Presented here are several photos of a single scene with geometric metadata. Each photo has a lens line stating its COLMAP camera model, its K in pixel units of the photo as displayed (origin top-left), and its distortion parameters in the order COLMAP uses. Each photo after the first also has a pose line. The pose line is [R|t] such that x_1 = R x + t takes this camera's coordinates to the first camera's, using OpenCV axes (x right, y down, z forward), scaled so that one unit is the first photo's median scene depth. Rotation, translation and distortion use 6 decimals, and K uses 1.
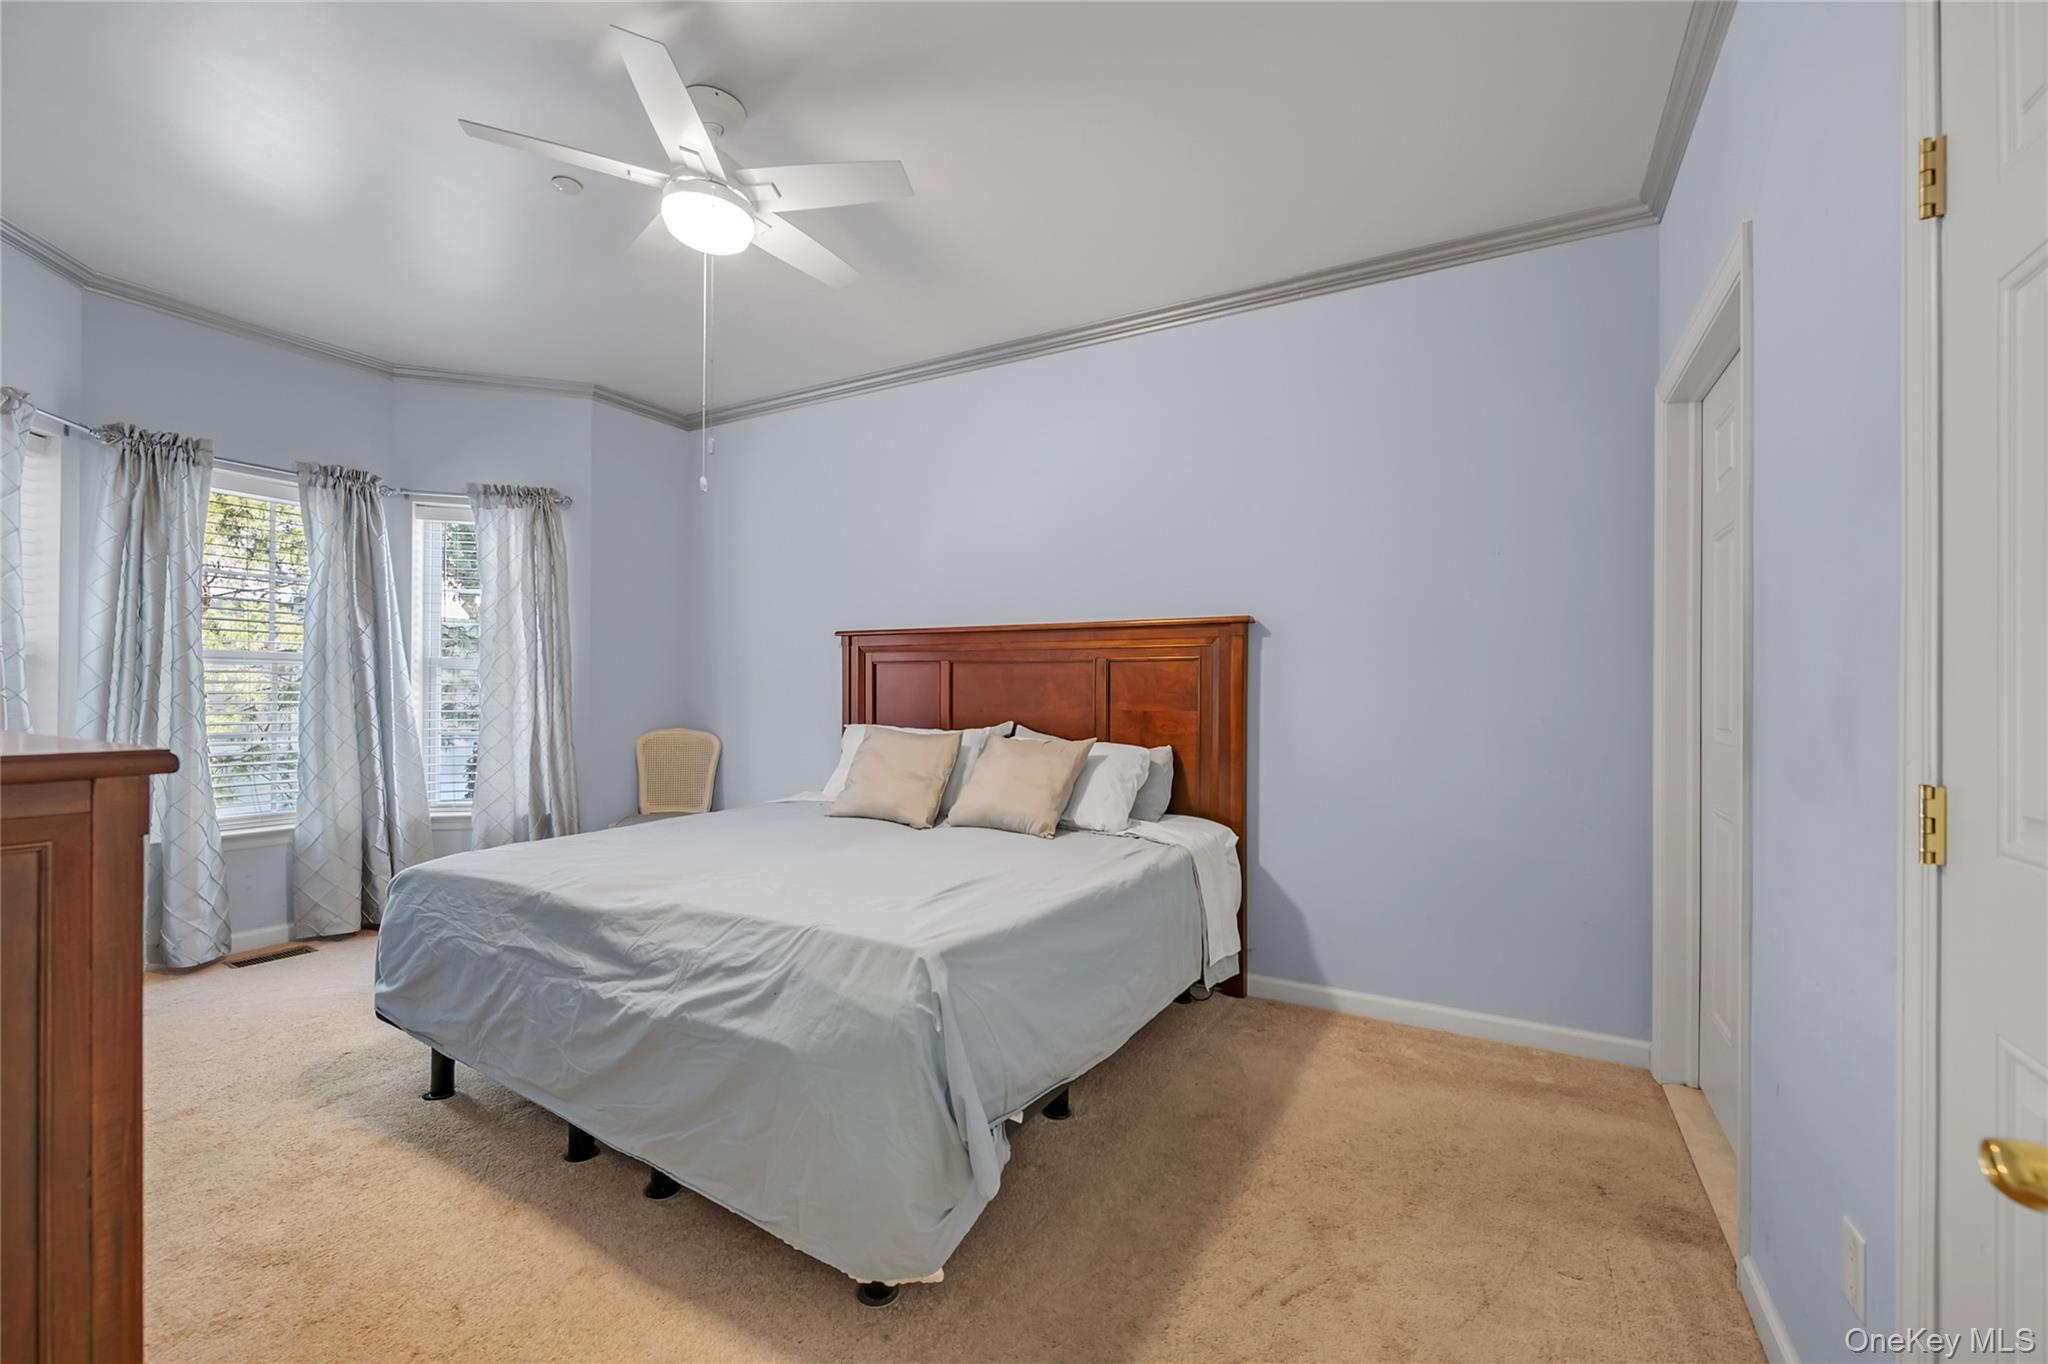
lens RADIAL K [[855.1, 0, 1024.0], [0, 855.1, 682.0], [0, 0, 1]] dist [0.000718, 0.000186]
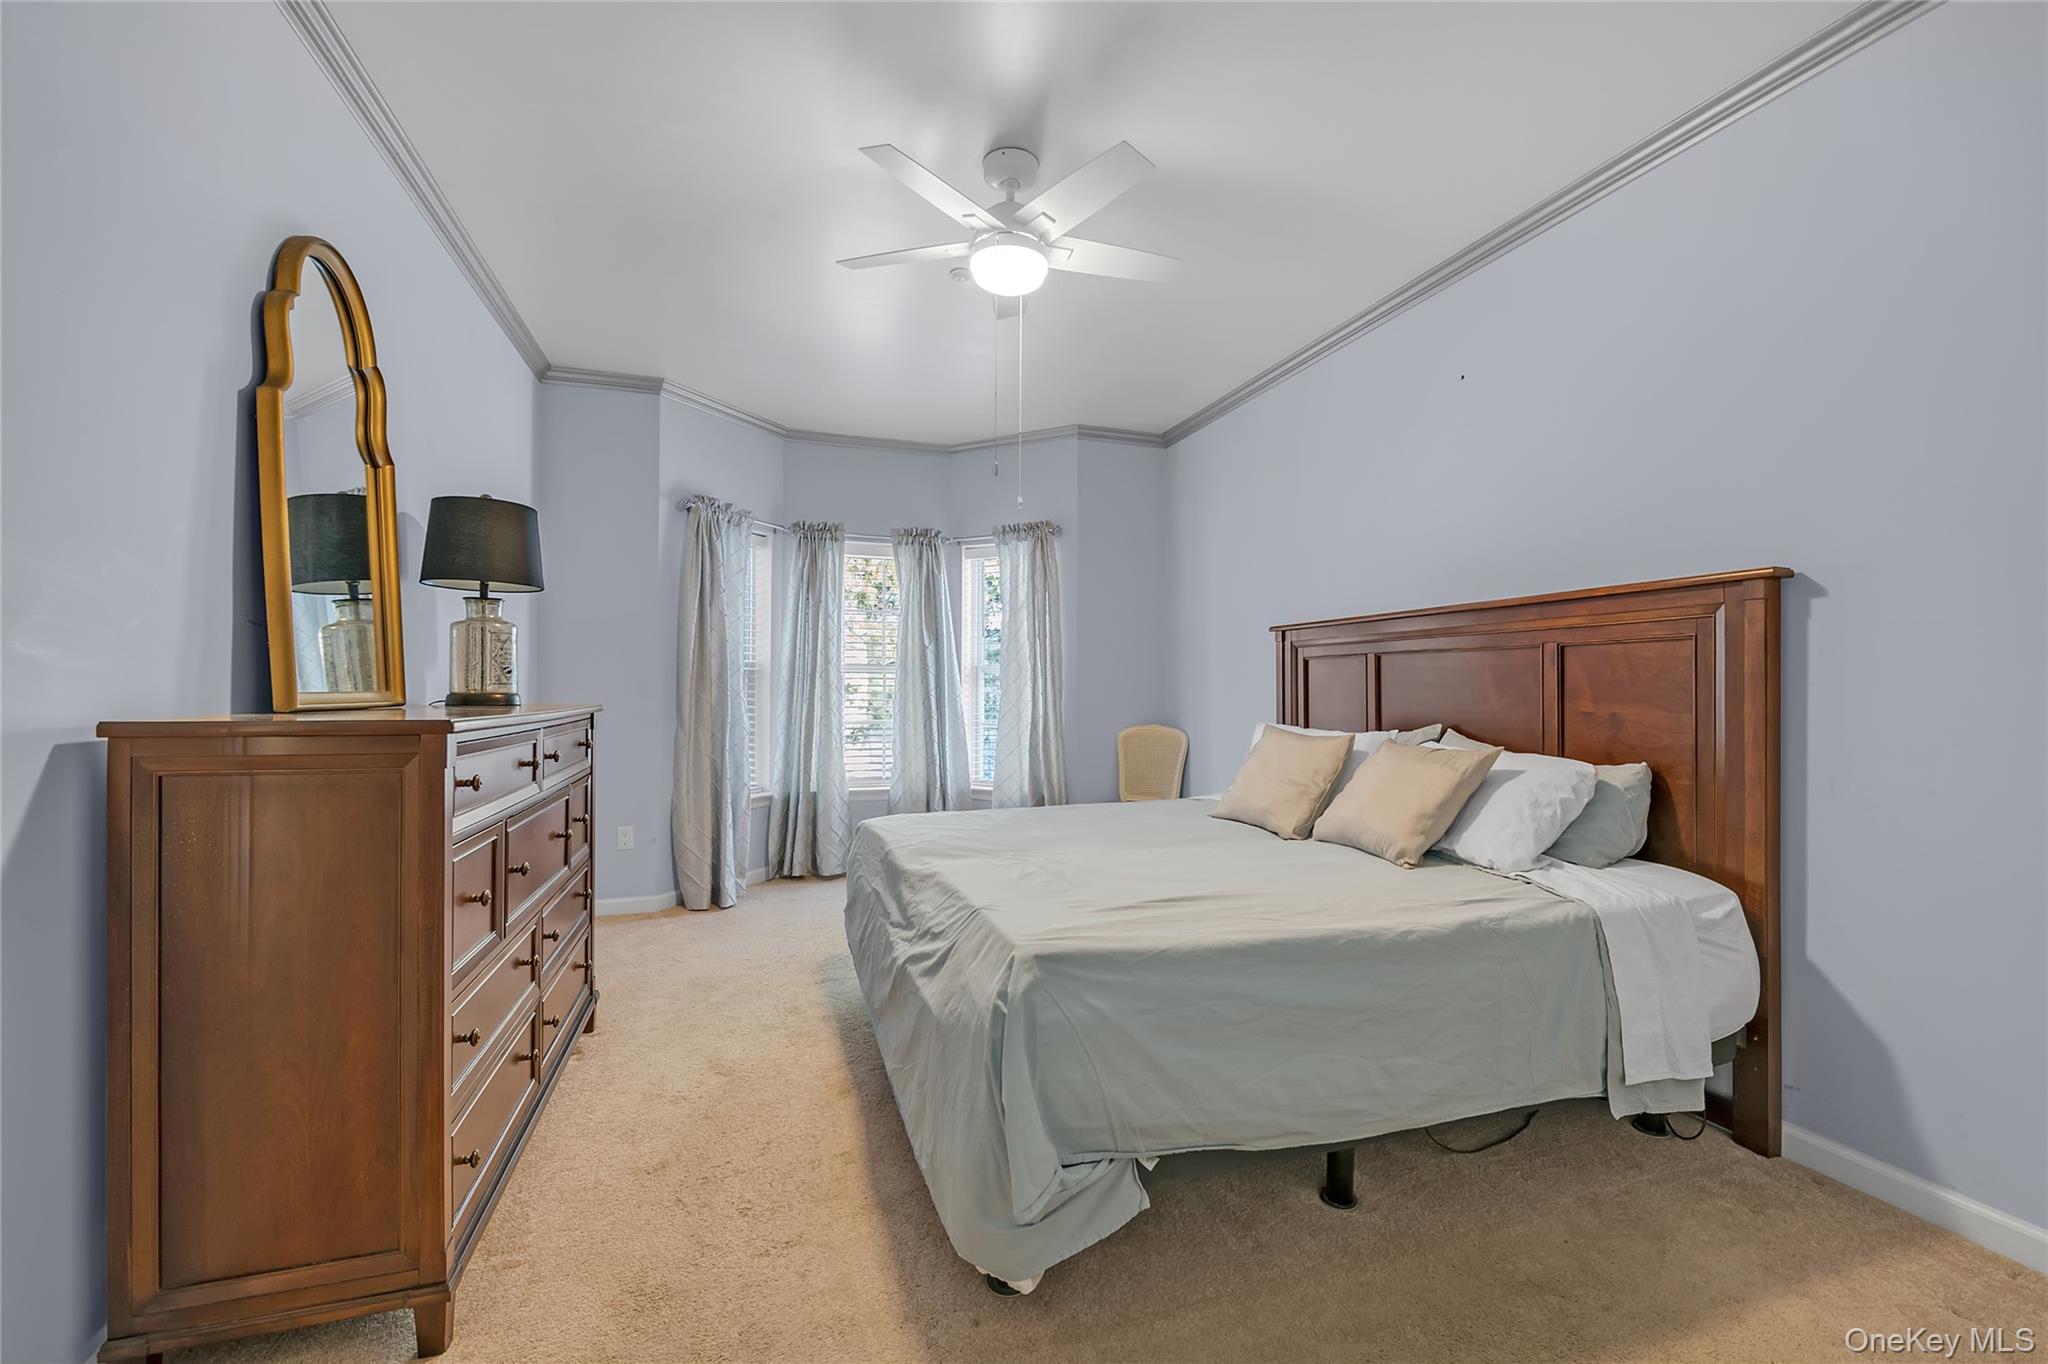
lens RADIAL K [[842.0, 0, 1022.2], [0, 842.0, 677.6], [0, 0, 1]] dist [0.002186, -0.006255]
pose [[0.731948, -0.016475, -0.681162, 0.274662], [0.011420, 0.999864, -0.011912, 0.007085], [0.681265, 0.000940, 0.732036, 0.147637]]
